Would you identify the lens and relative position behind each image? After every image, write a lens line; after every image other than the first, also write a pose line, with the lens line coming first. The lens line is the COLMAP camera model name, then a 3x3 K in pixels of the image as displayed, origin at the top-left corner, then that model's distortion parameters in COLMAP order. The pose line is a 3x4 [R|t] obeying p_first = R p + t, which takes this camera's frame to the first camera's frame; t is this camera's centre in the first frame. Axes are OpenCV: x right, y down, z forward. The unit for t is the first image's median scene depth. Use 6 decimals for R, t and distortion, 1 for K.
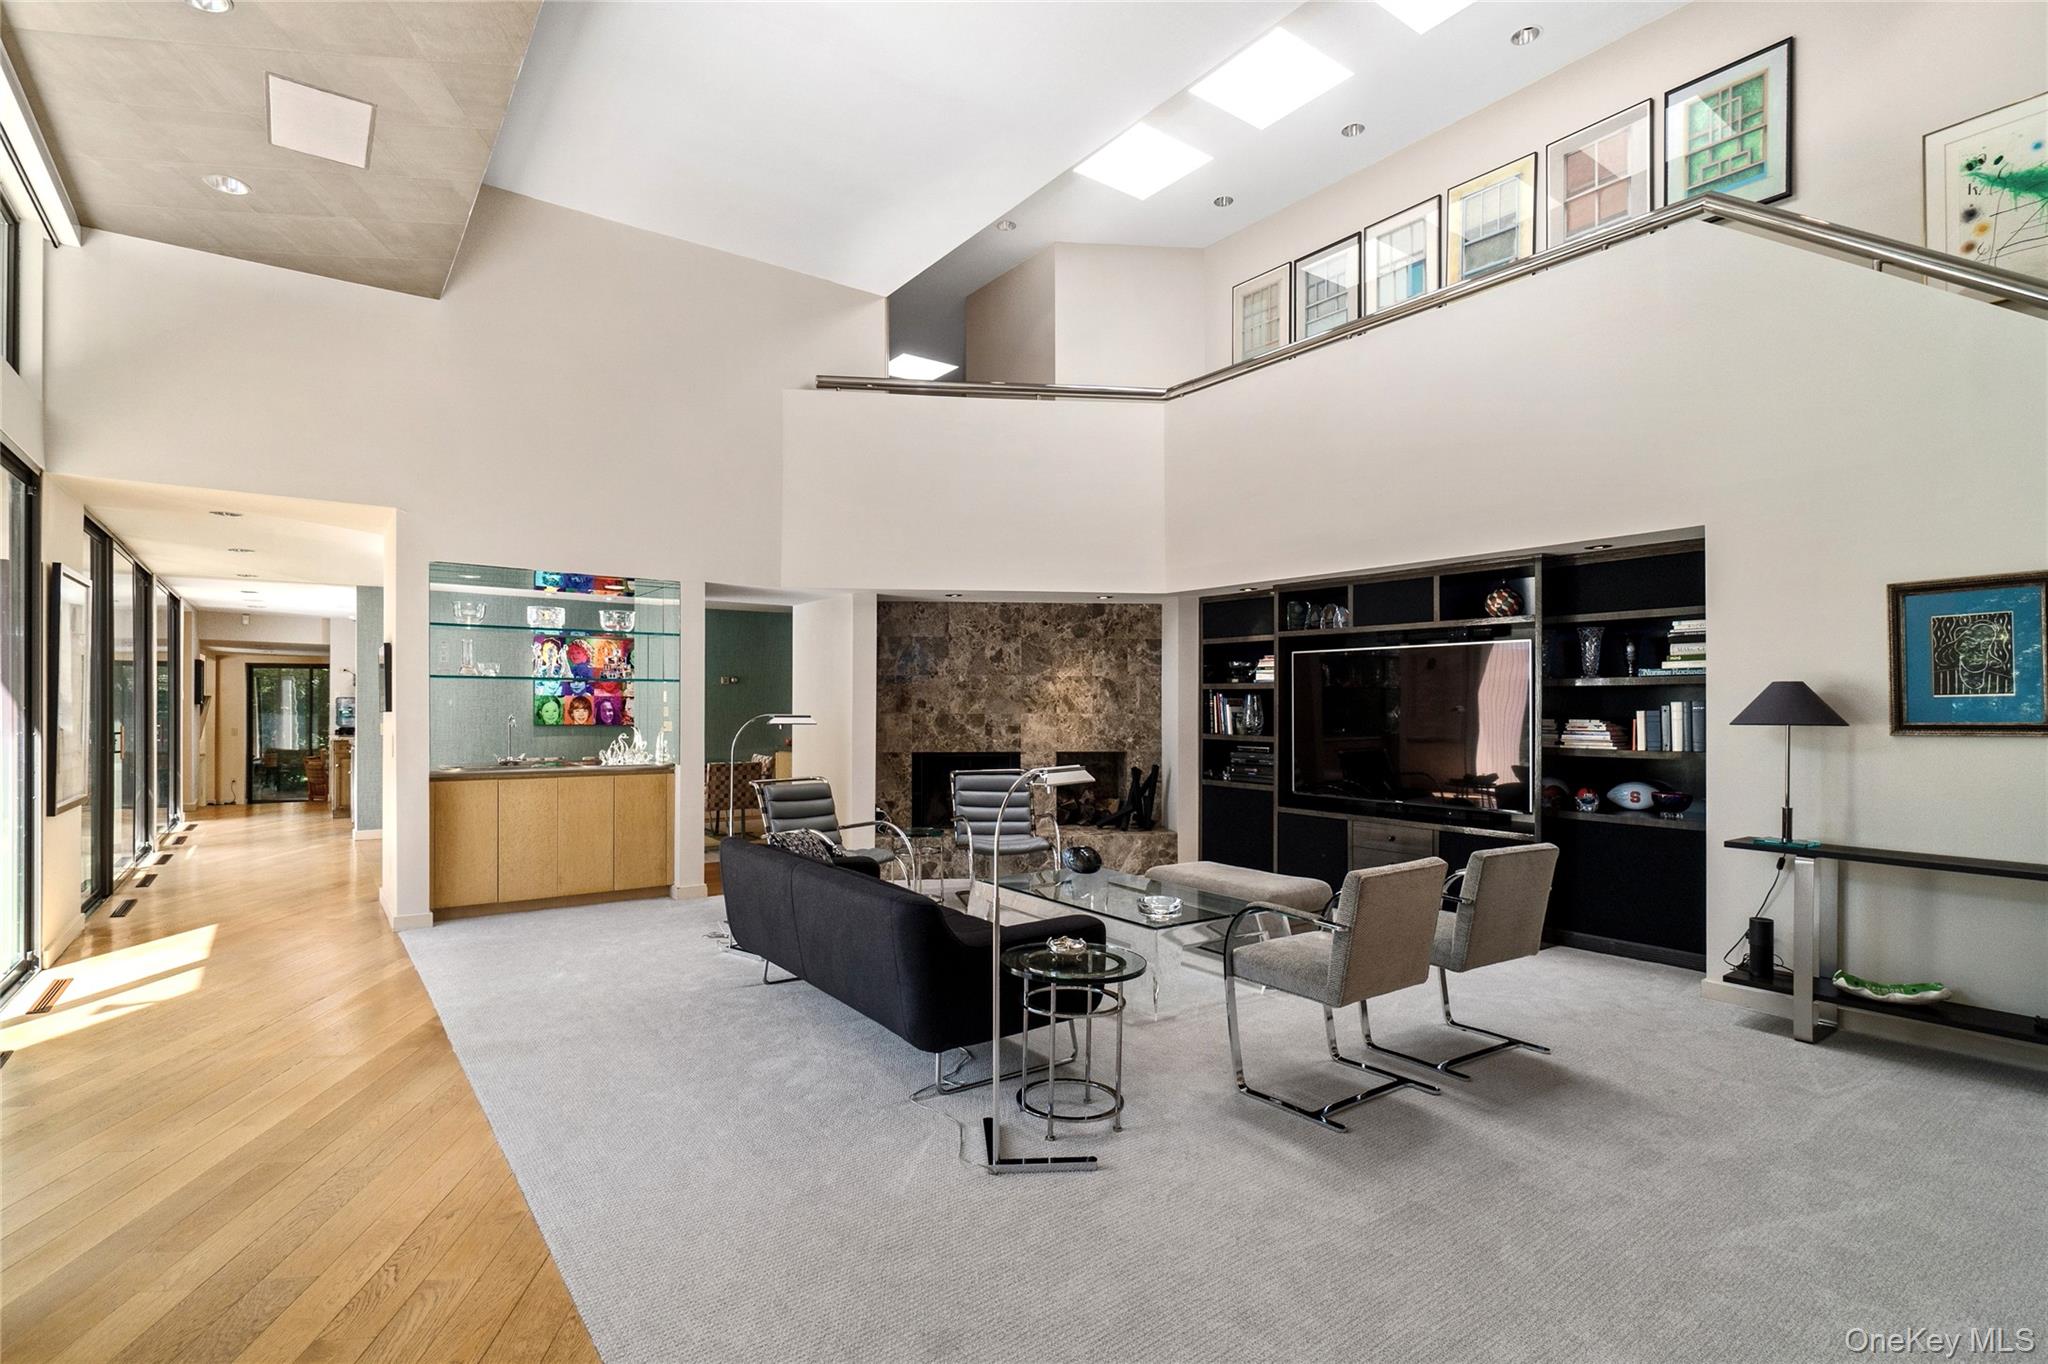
lens RADIAL K [[990.2, 0, 975.0], [0, 990.2, 705.3], [0, 0, 1]] dist [0.009788, 0.000270]
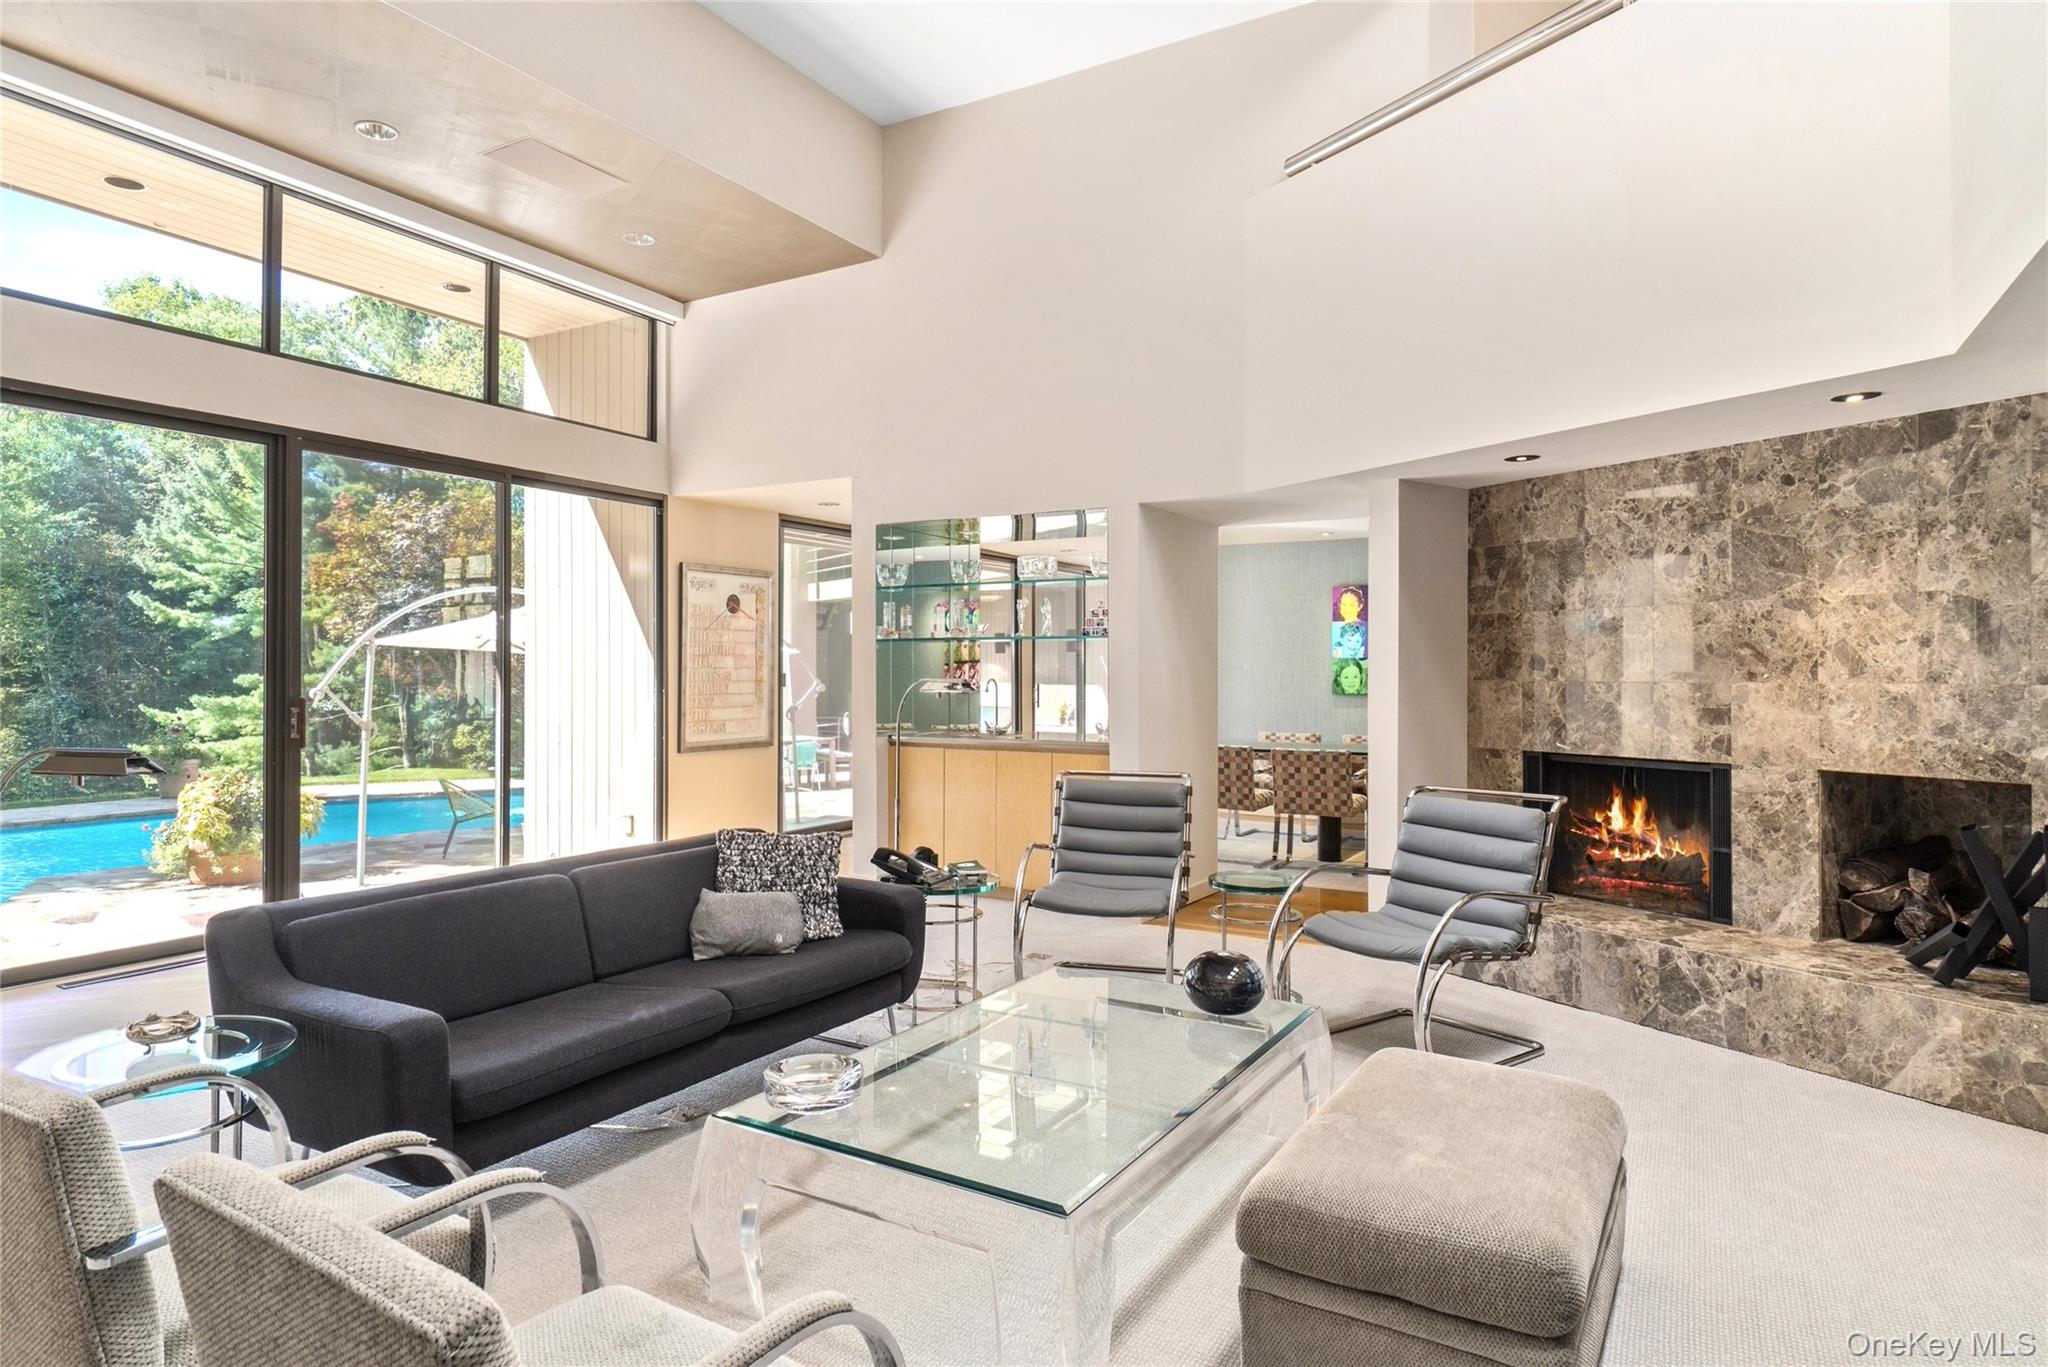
lens RADIAL K [[1140.9, 0, 1026.4], [0, 1140.9, 676.4], [0, 0, 1]] dist [0.008803, 0.001492]
pose [[0.424919, 0.001092, -0.905231, 0.394949], [0.001570, 0.999997, 0.001943, 0.003891], [0.905230, -0.002247, 0.424915, 0.469696]]
